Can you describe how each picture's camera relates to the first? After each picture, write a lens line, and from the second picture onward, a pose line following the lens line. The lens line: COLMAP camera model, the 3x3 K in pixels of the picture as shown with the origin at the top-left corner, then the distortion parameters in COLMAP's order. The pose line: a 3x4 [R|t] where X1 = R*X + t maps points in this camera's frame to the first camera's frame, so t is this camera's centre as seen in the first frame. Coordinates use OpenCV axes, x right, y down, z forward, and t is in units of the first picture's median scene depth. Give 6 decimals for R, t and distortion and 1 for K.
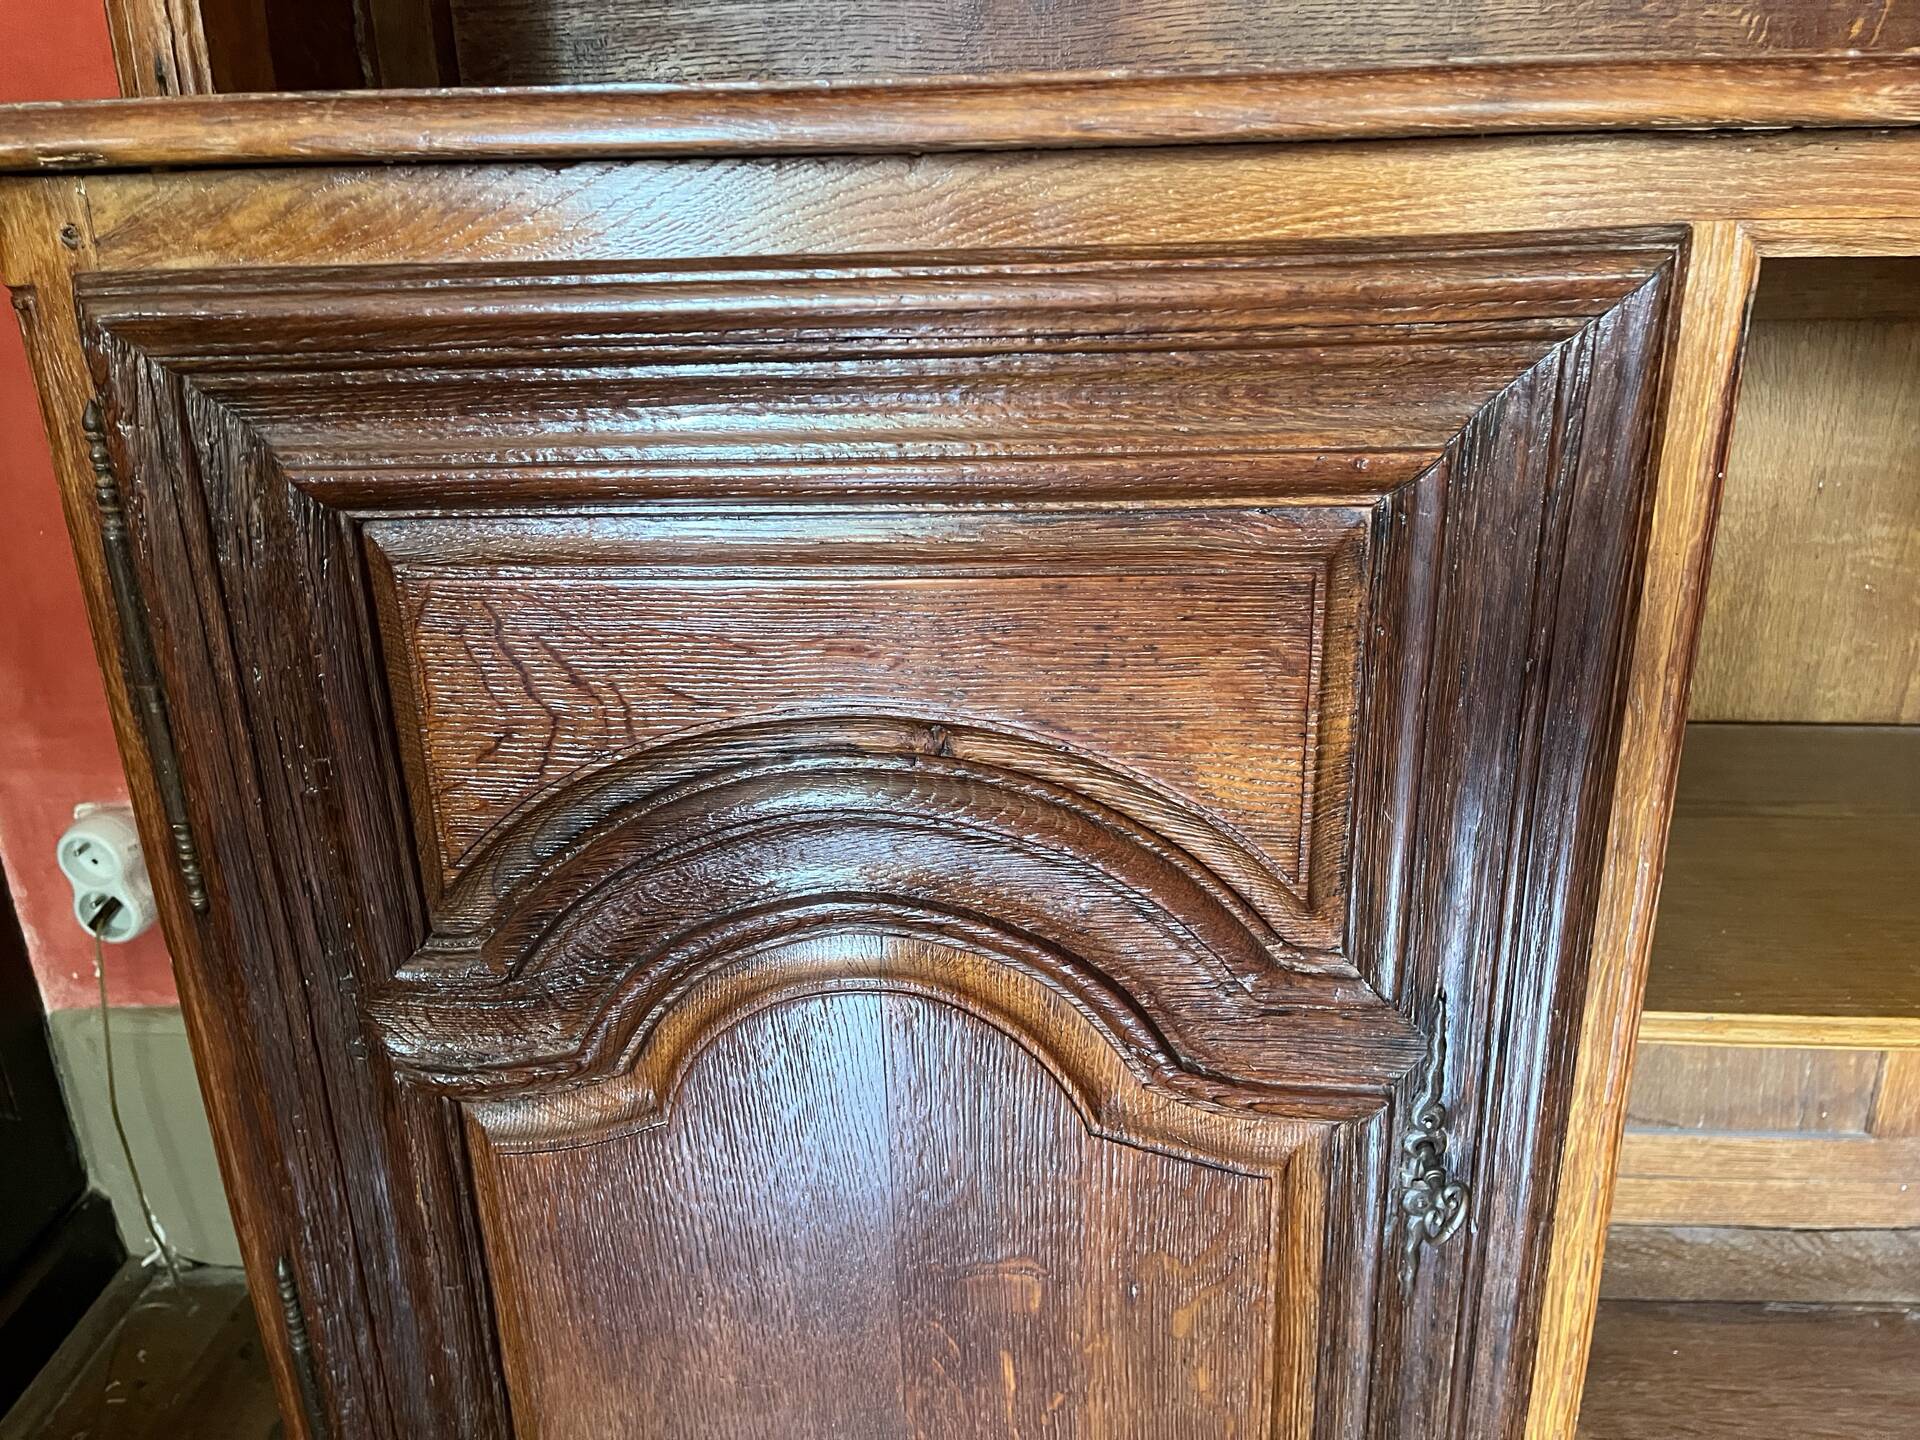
lens RADIAL K [[1467.9, 0, 945.3], [0, 1467.9, 700.3], [0, 0, 1]] dist [0.044765, -0.053034]
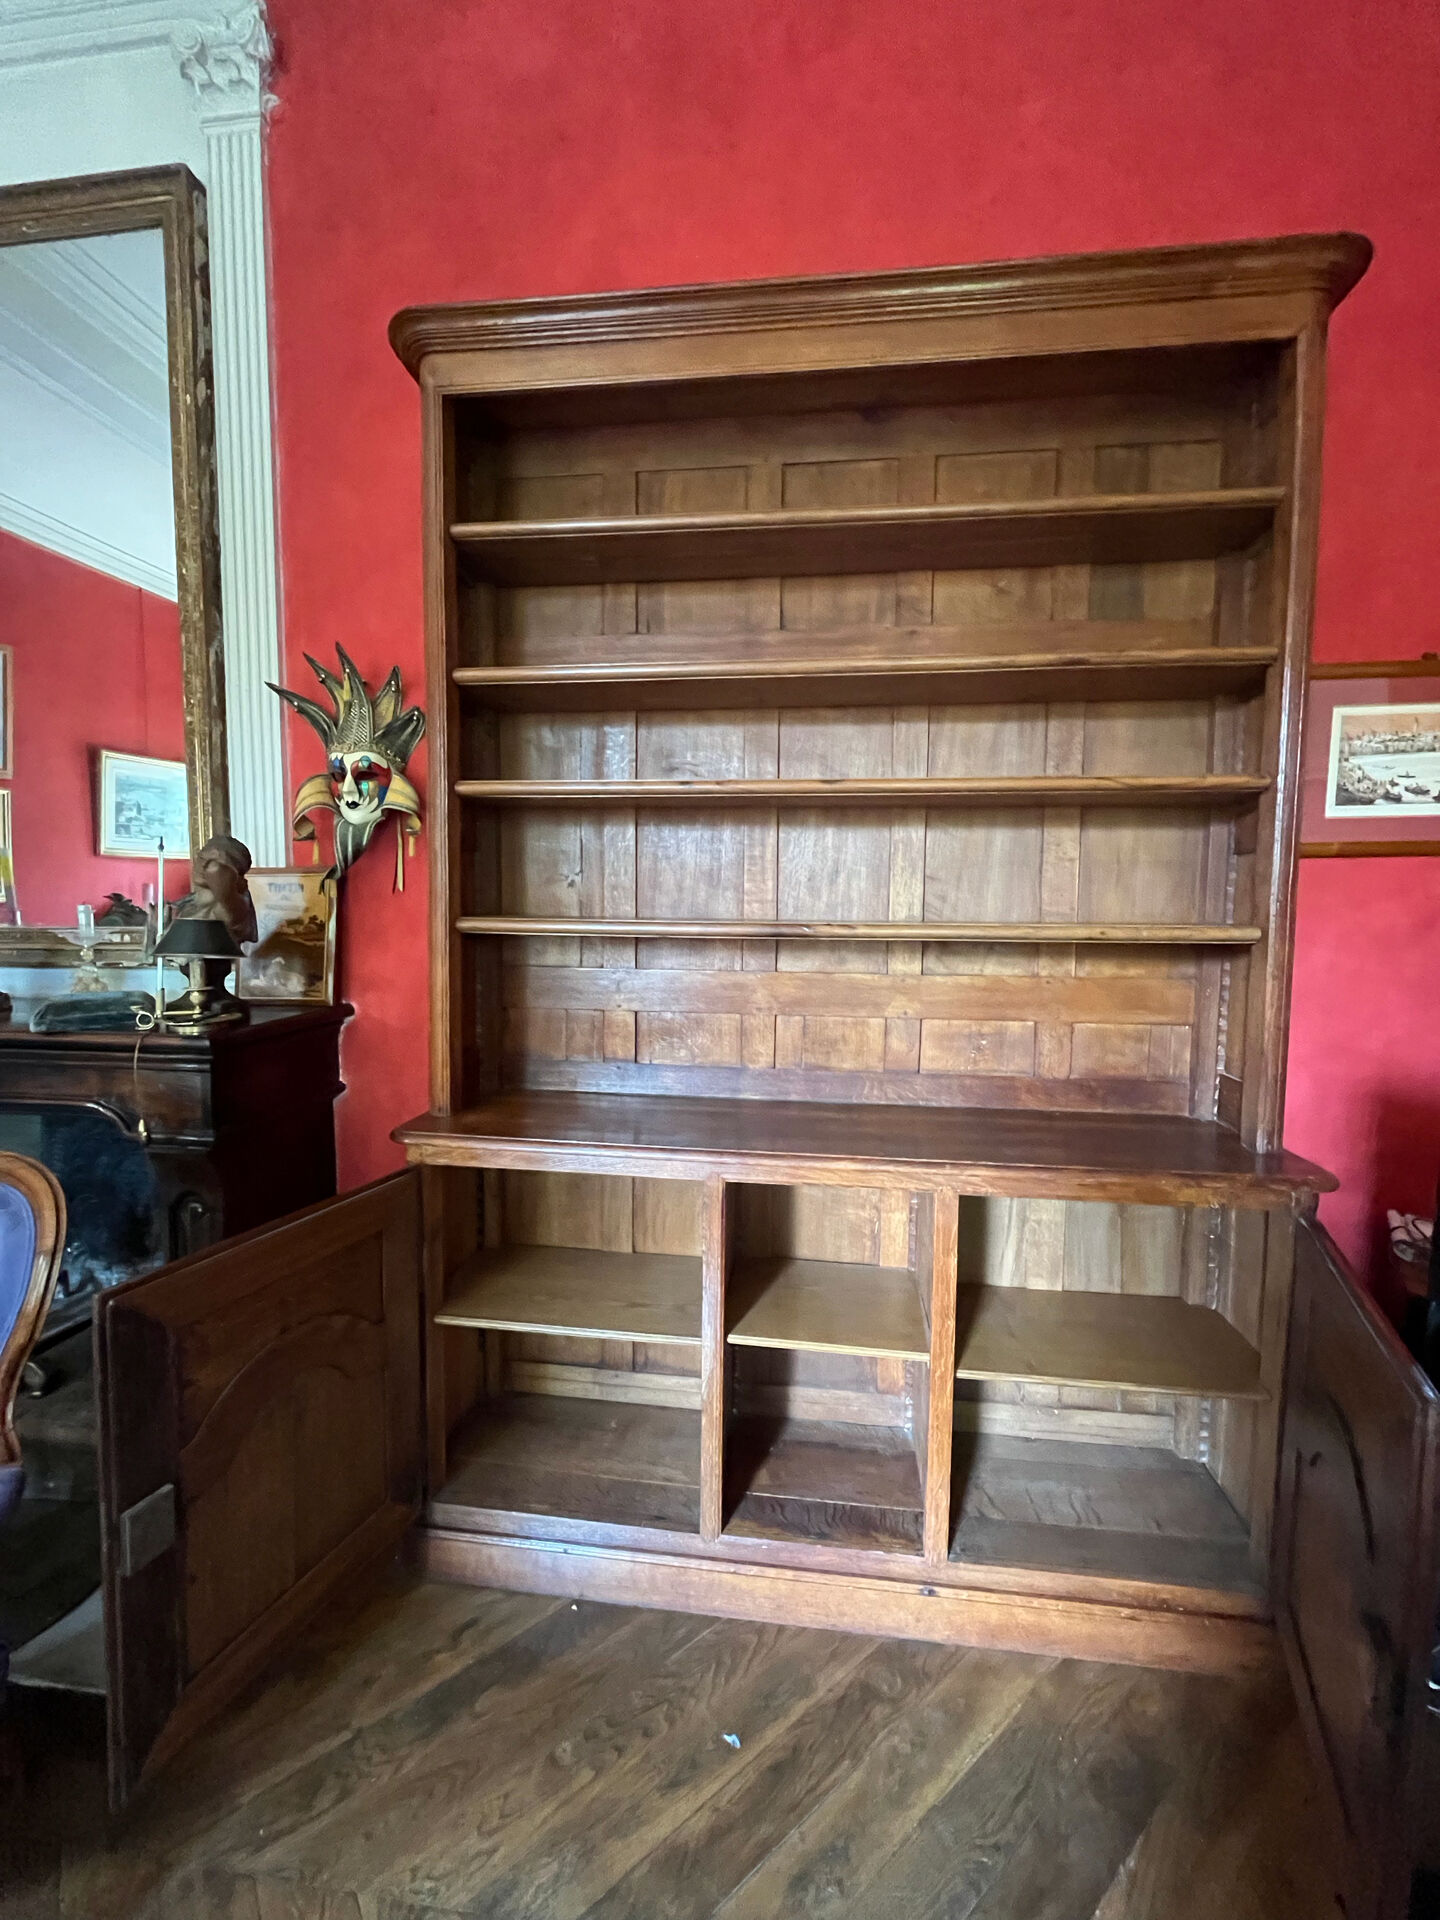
lens RADIAL K [[767.5, 0, 720.4], [0, 767.5, 955.4], [0, 0, 1]] dist [-0.001136, -0.000096]
pose [[0.998207, 0.043070, -0.041569, 0.501262], [-0.053058, 0.958129, -0.281378, -0.249136], [0.027709, 0.283079, 0.958696, -1.602622]]
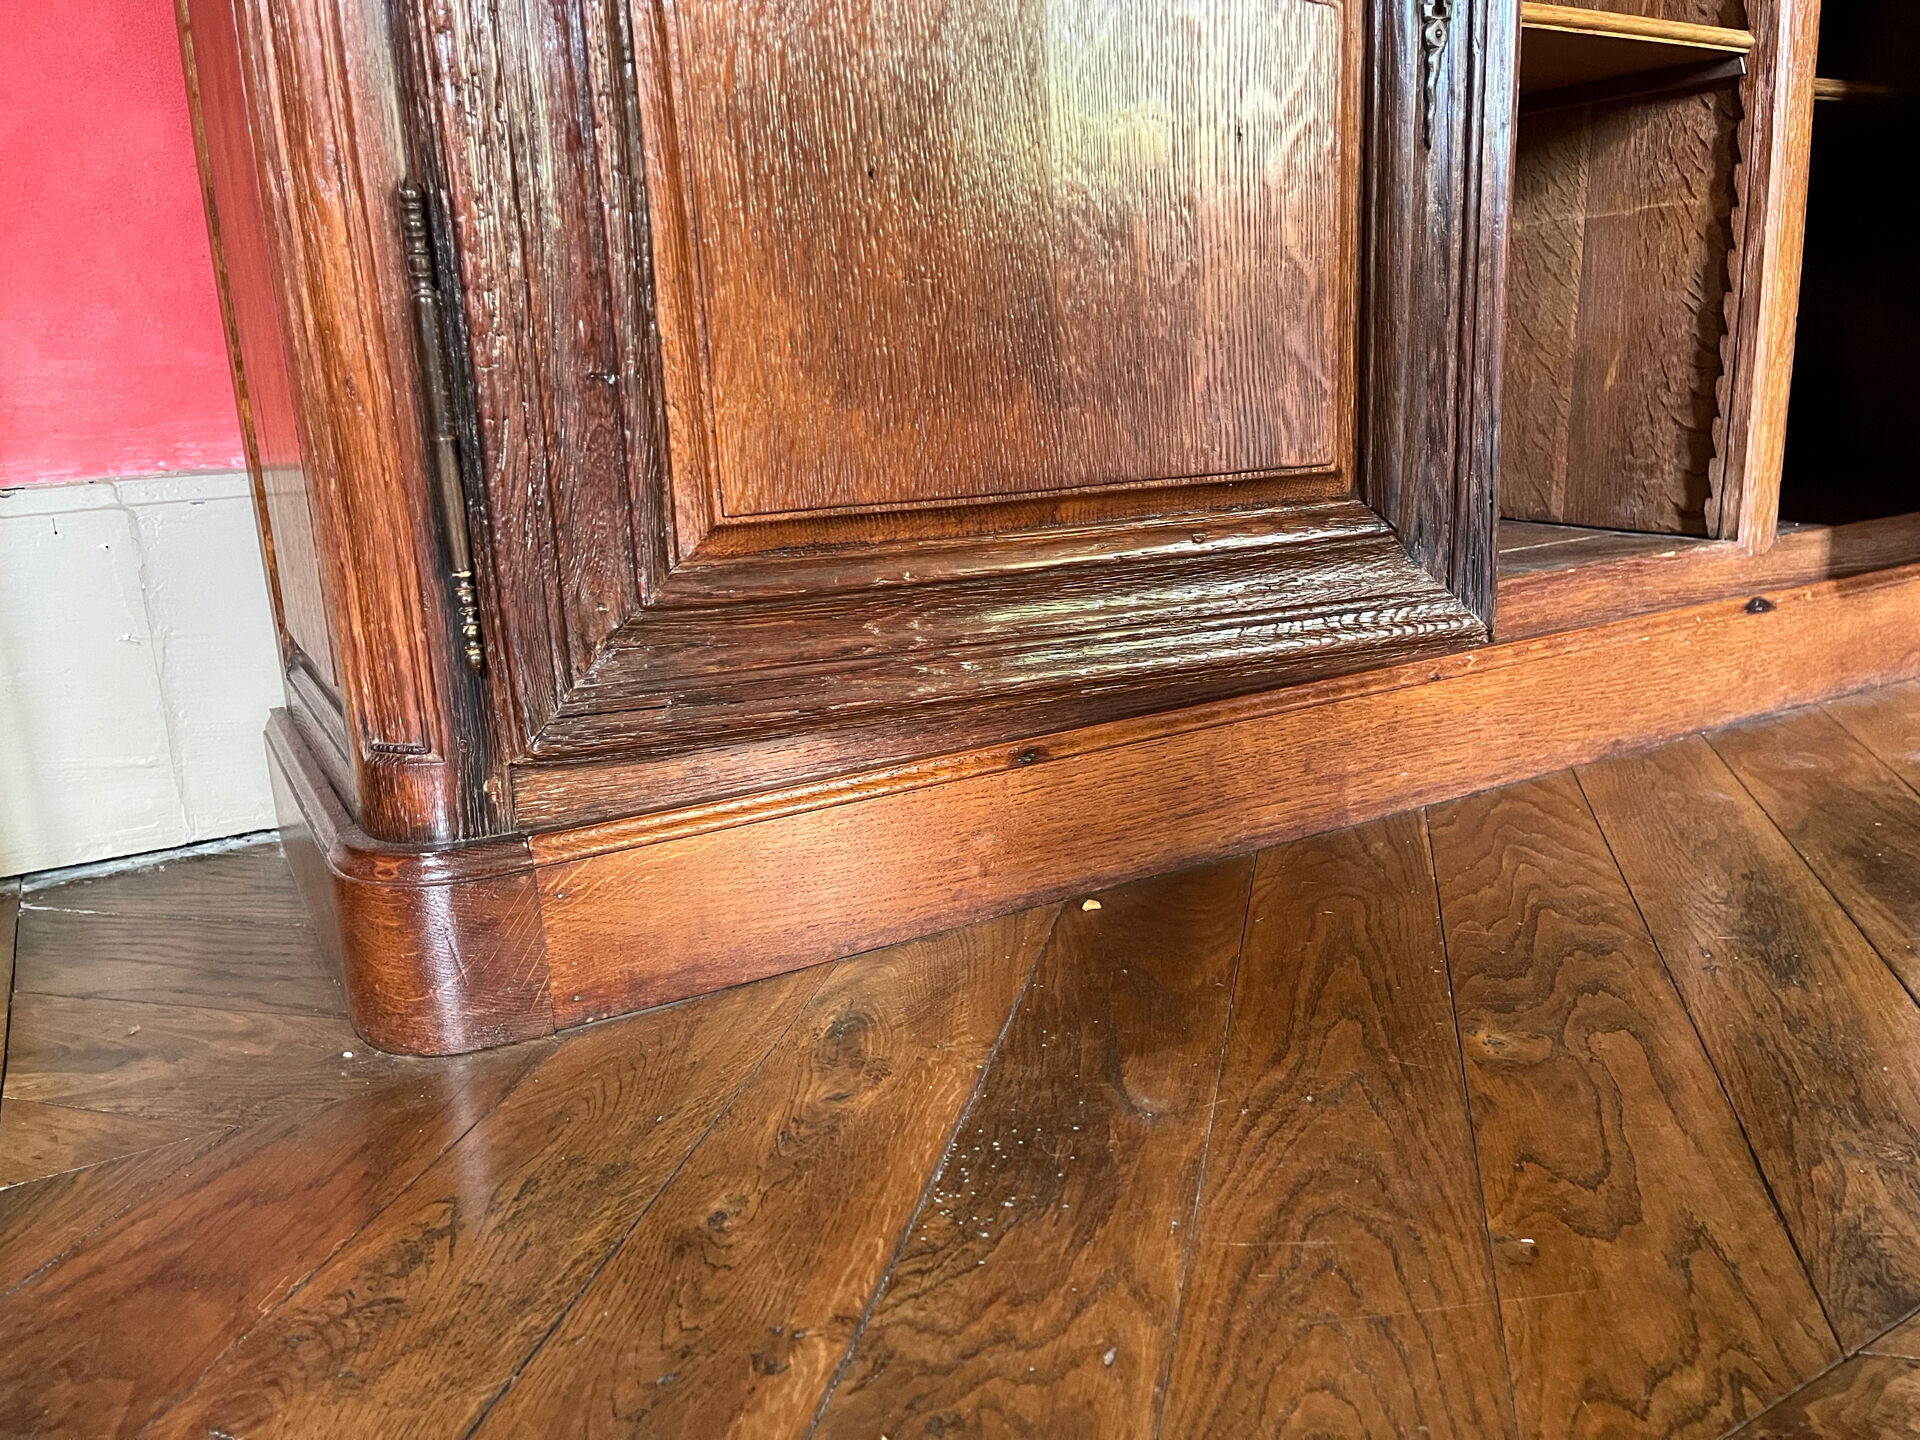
lens RADIAL K [[1467.9, 0, 945.3], [0, 1467.9, 700.3], [0, 0, 1]] dist [0.044765, -0.053034]
pose [[0.826474, -0.139144, 0.545508, -0.820003], [0.214077, 0.973861, -0.075933, 0.941378], [-0.520683, 0.179537, 0.834659, 0.128202]]
